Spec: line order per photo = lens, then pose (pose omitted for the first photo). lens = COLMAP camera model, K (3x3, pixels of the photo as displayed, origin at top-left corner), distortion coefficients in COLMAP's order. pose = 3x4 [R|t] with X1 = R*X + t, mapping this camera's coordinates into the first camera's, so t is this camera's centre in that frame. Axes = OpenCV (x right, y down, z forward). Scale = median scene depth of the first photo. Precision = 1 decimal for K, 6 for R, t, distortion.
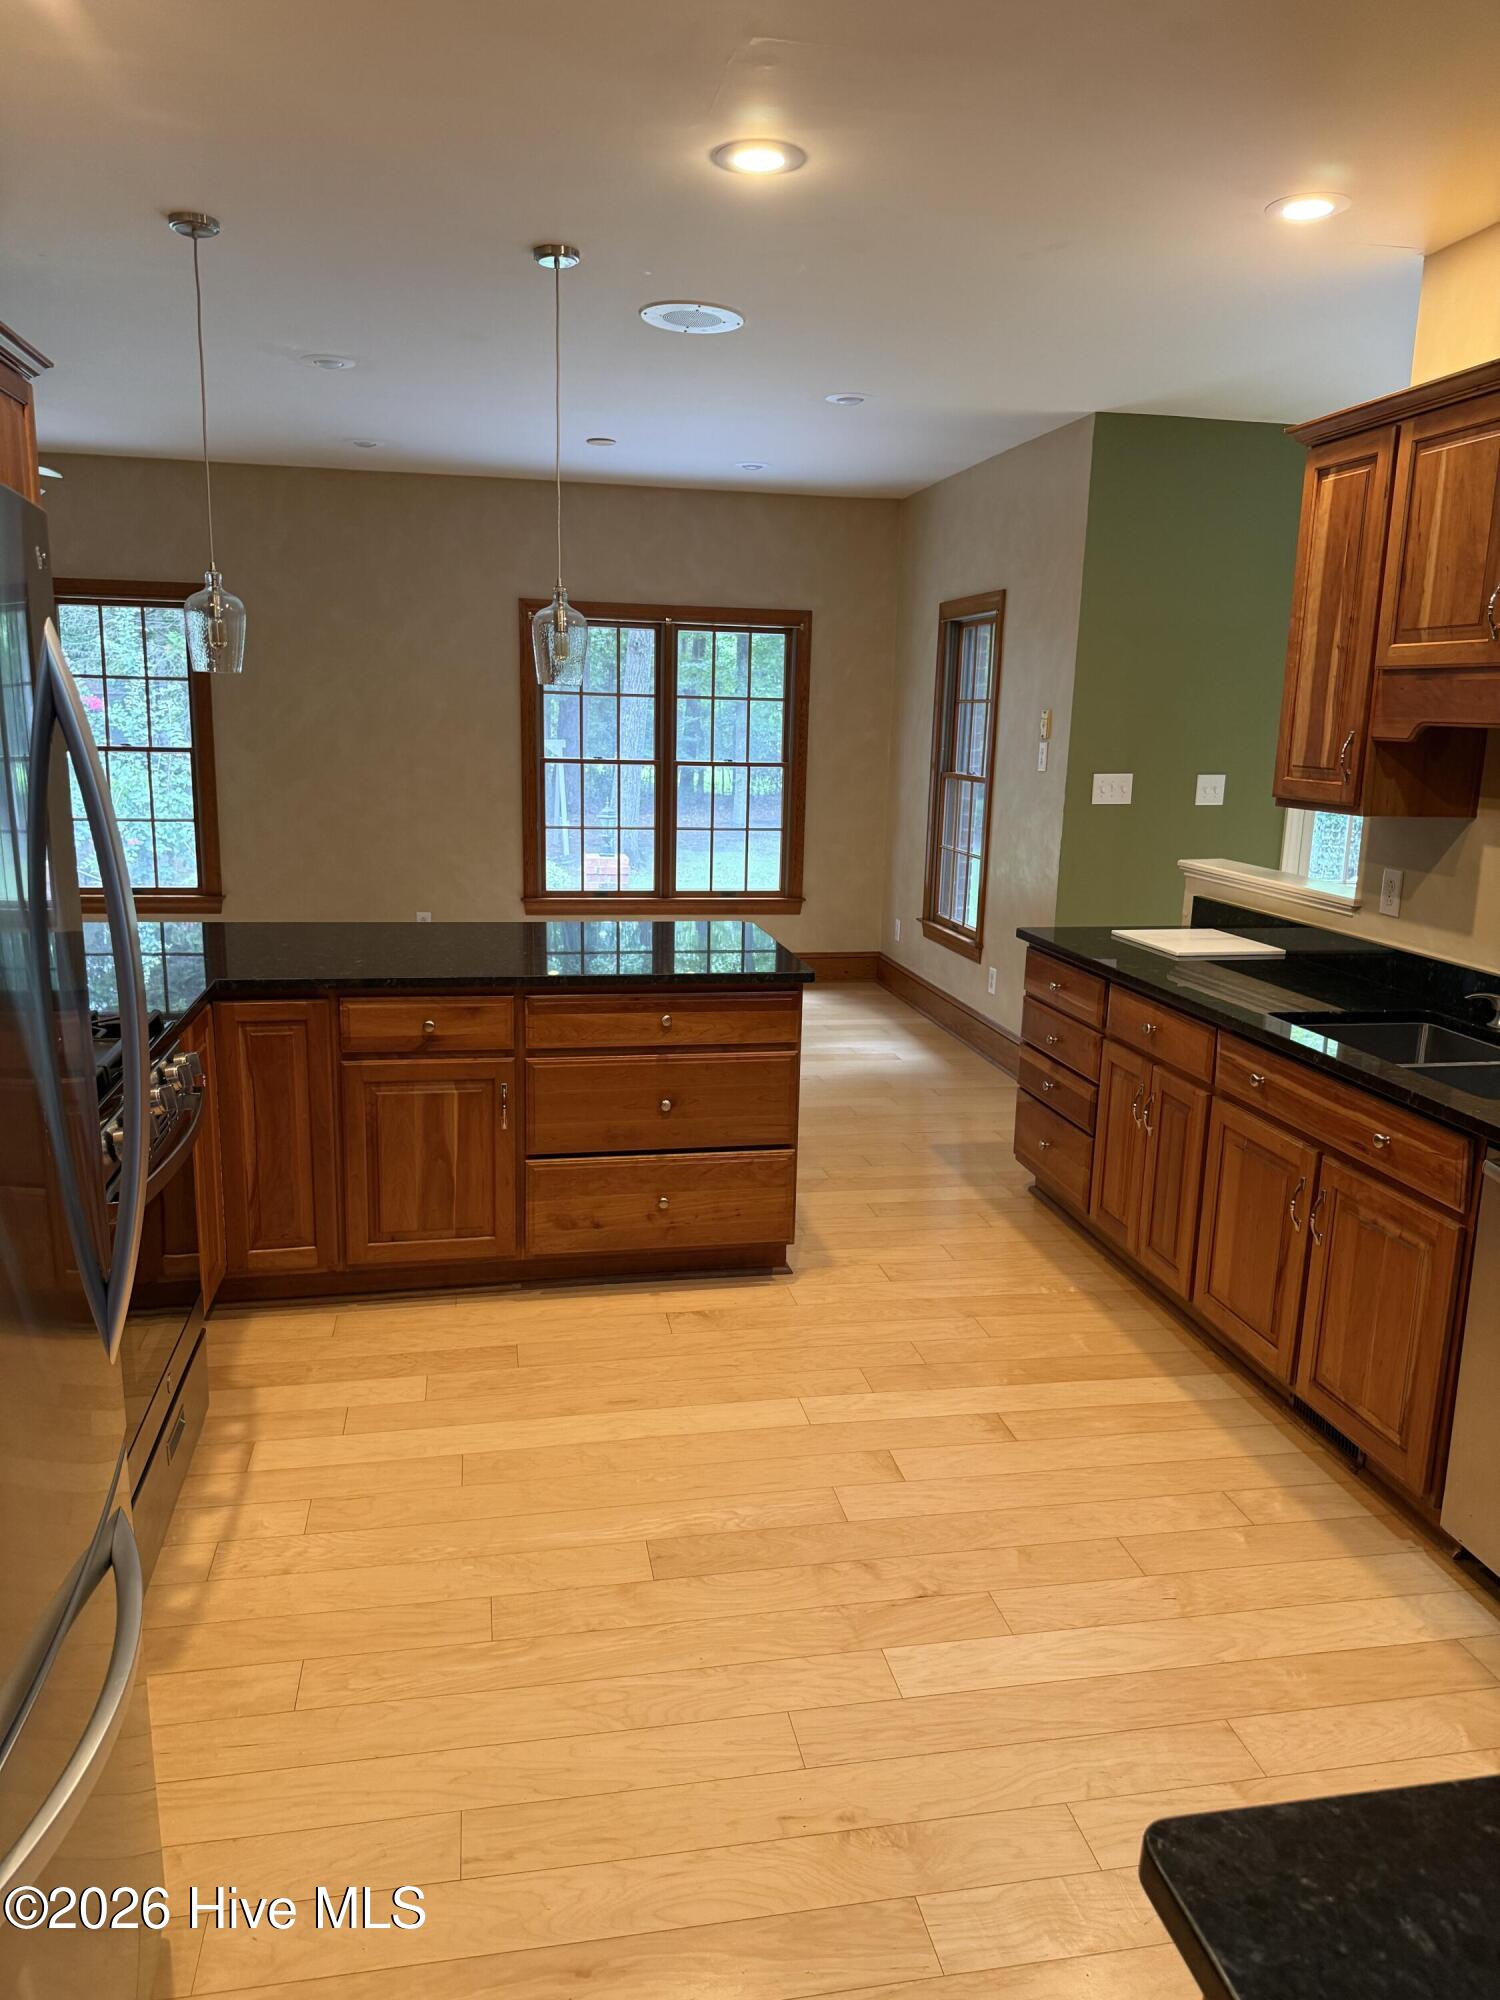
lens RADIAL K [[1417.4, 0, 746.7], [0, 1417.4, 1011.1], [0, 0, 1]] dist [0.137863, -0.249415]
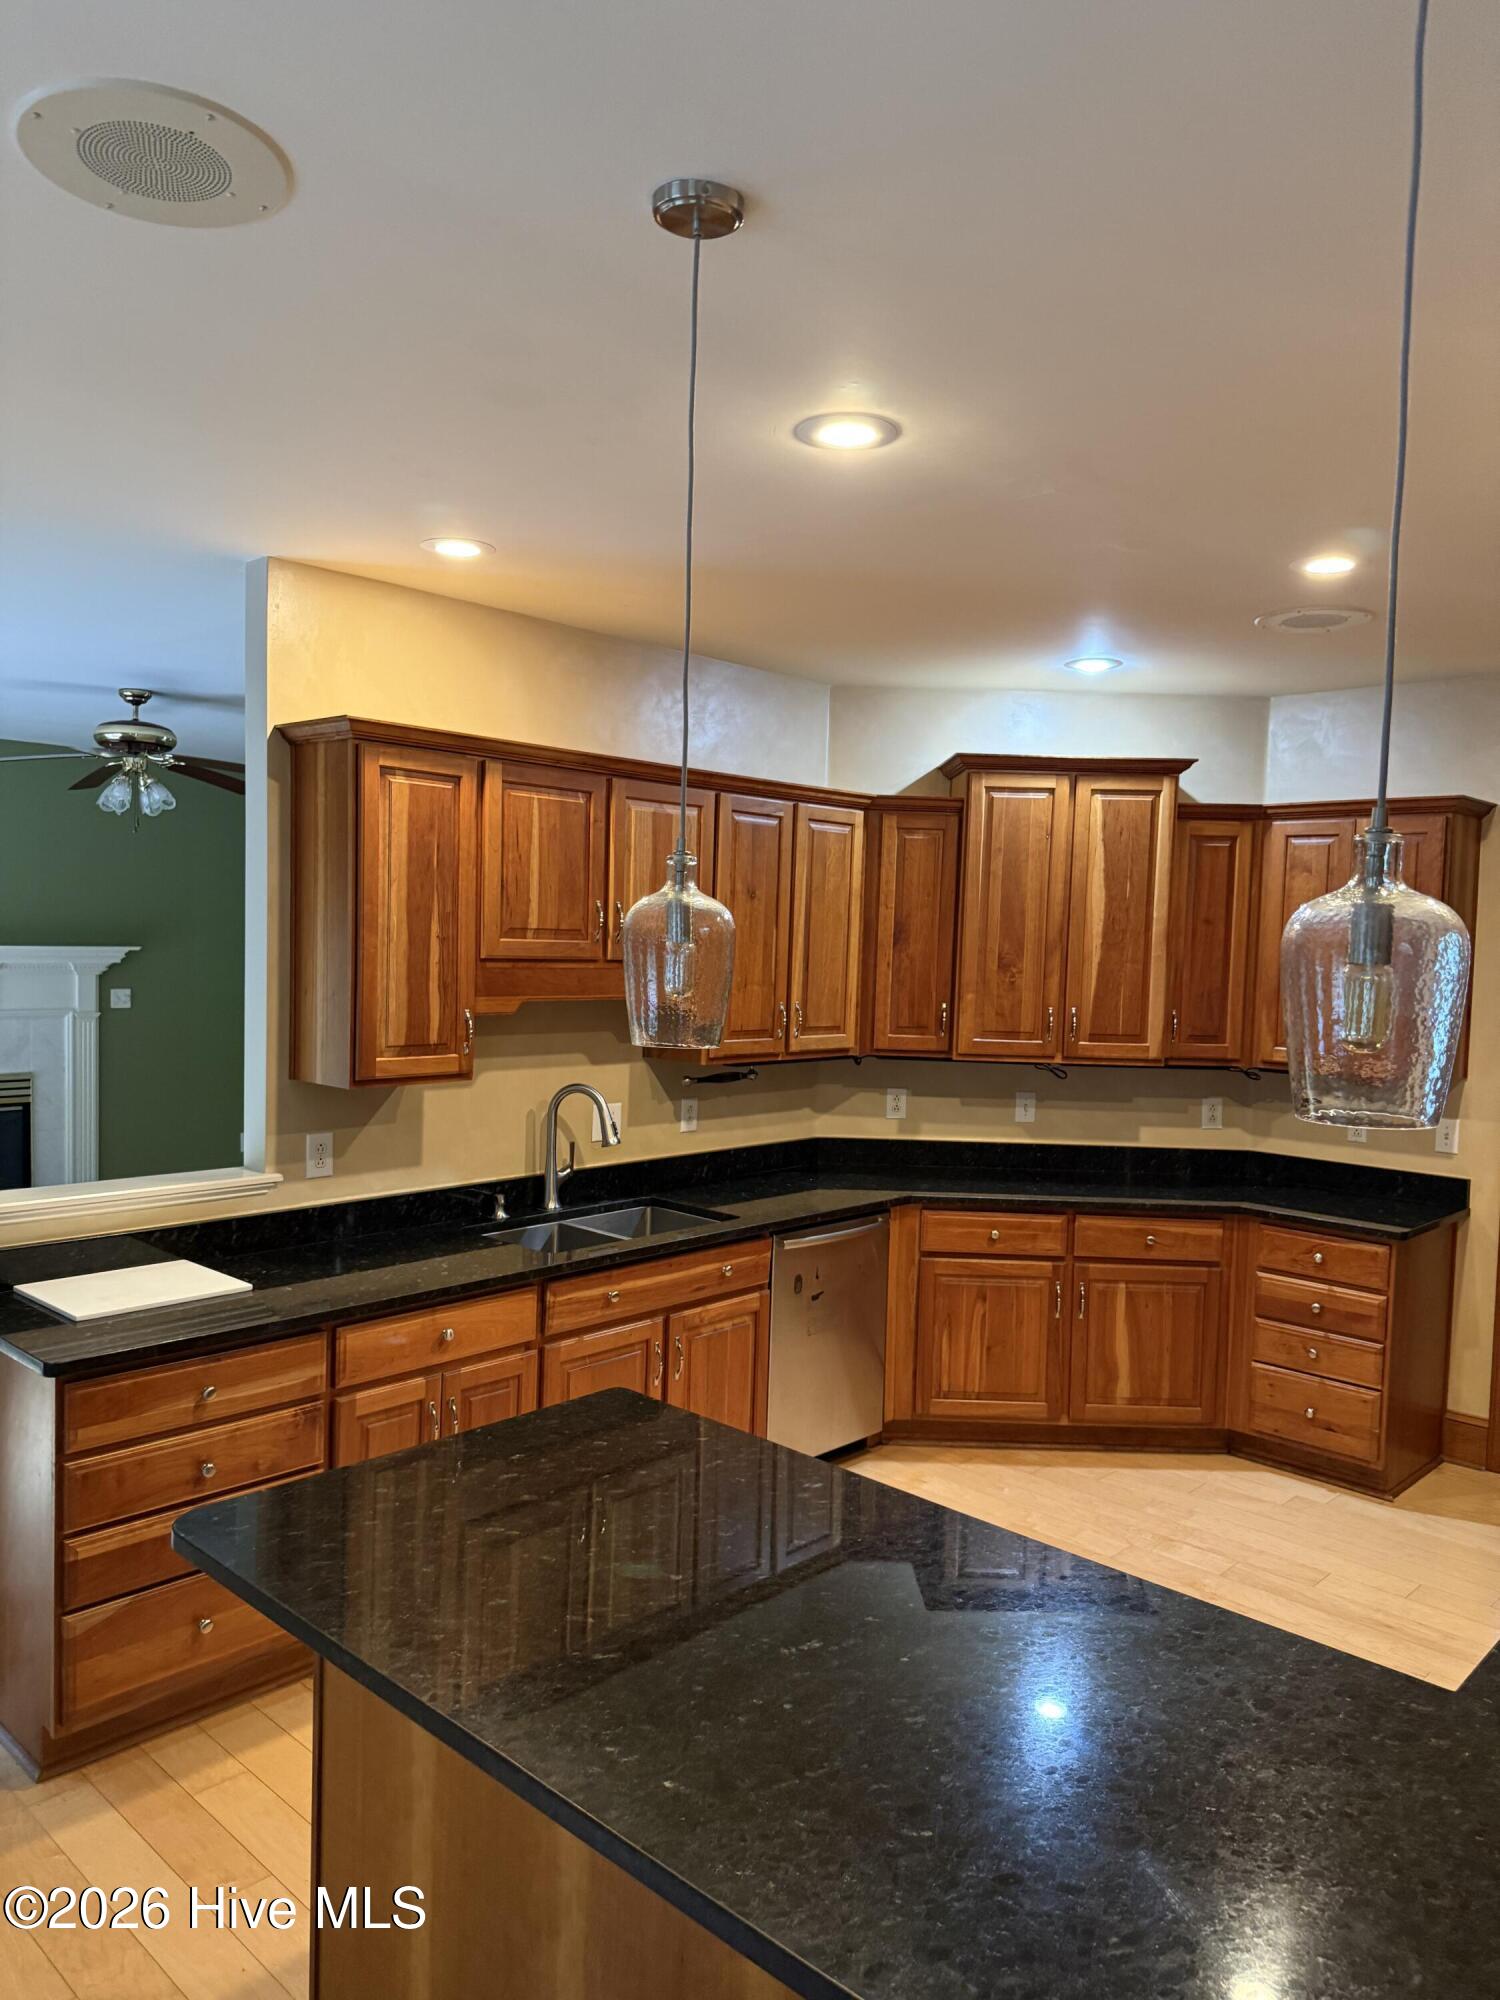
lens RADIAL K [[1417.4, 0, 746.7], [0, 1417.4, 1011.1], [0, 0, 1]] dist [0.137863, -0.249415]
pose [[-0.583740, -0.087495, 0.807212, -0.614277], [0.126699, 0.972182, 0.197000, -0.380109], [-0.801994, 0.217270, -0.556416, 1.420674]]
